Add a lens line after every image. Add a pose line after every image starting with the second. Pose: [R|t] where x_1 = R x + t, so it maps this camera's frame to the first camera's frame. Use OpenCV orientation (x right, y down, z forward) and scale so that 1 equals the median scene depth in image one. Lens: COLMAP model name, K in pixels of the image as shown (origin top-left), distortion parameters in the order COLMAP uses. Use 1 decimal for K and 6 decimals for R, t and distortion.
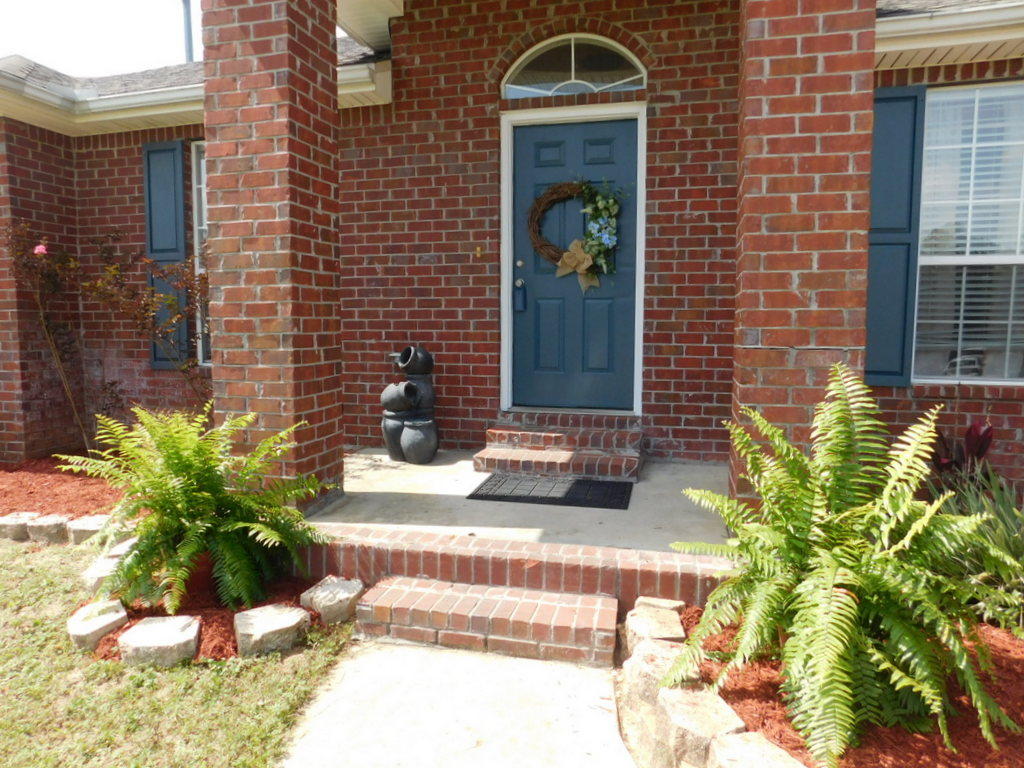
lens RADIAL K [[681.0, 0, 512.0], [0, 681.0, 384.0], [0, 0, 1]] dist [-0.056653, 0.043816]
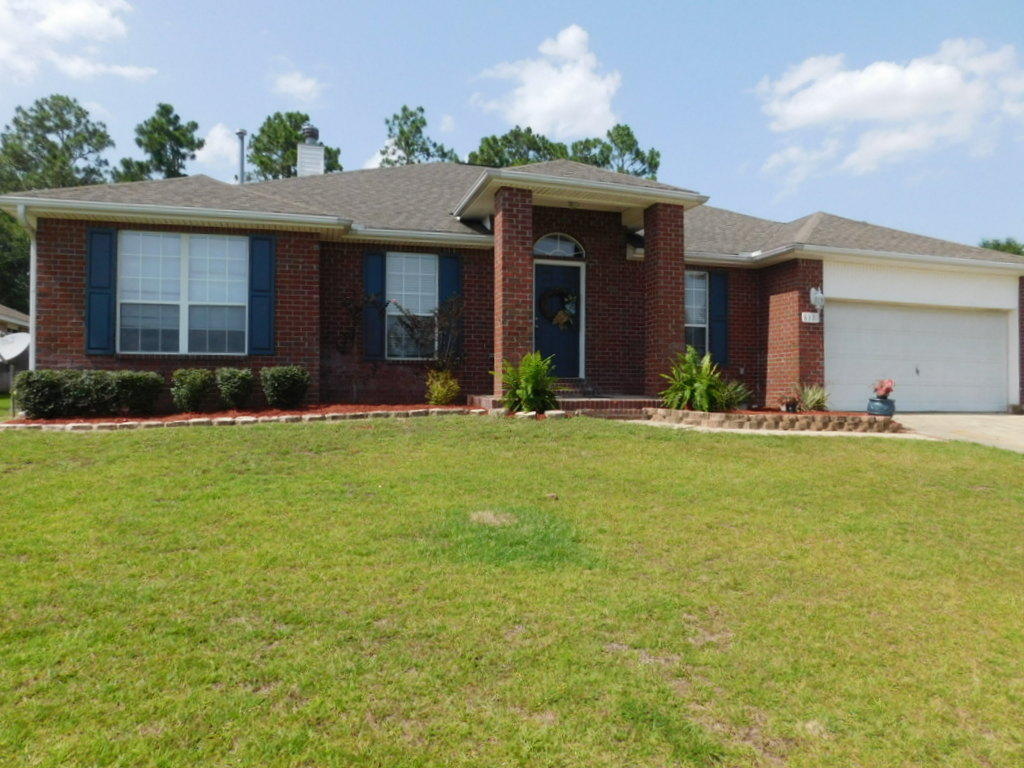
lens RADIAL K [[681.0, 0, 512.0], [0, 681.0, 384.0], [0, 0, 1]] dist [-0.056653, 0.043816]
pose [[0.851181, 0.006508, 0.524832, -1.508709], [0.044927, 0.995350, -0.085206, 0.295393], [-0.522946, 0.096105, 0.846931, -1.139662]]
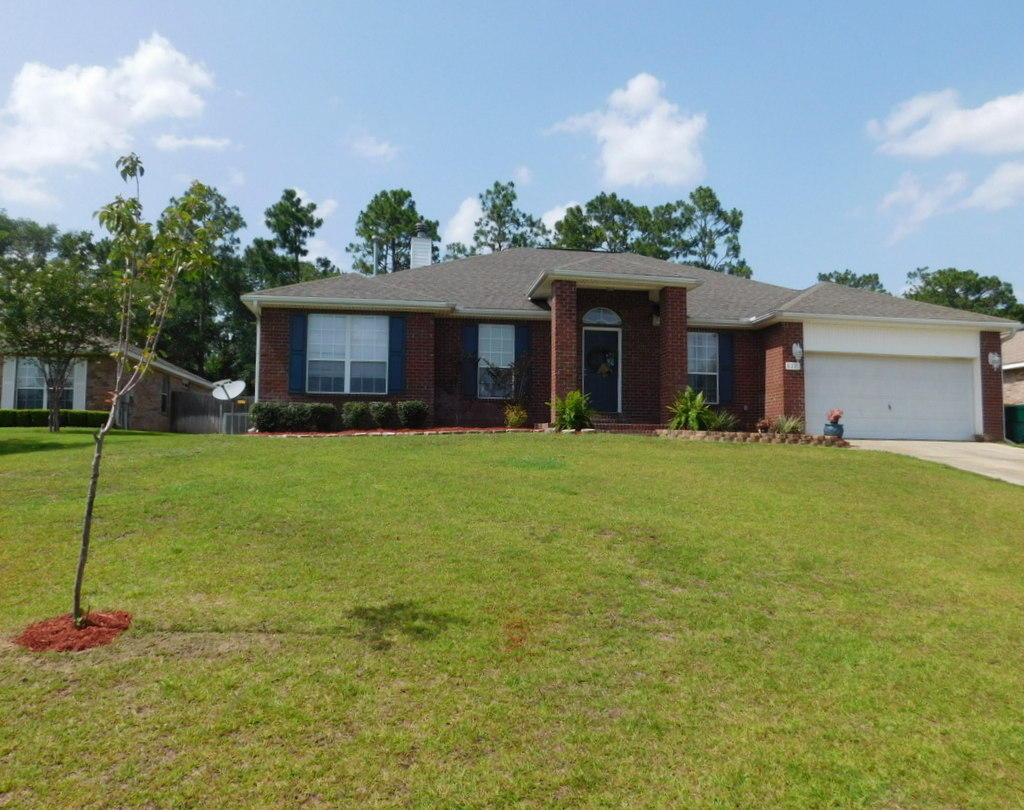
lens RADIAL K [[753.1, 0, 512.0], [0, 753.1, 405.0], [0, 0, 1]] dist [-0.004399, -0.000022]
pose [[0.916298, 0.035021, 0.398964, -2.030858], [0.027678, 0.988250, -0.150318, 0.620246], [-0.399540, 0.148778, 0.904562, -2.499056]]
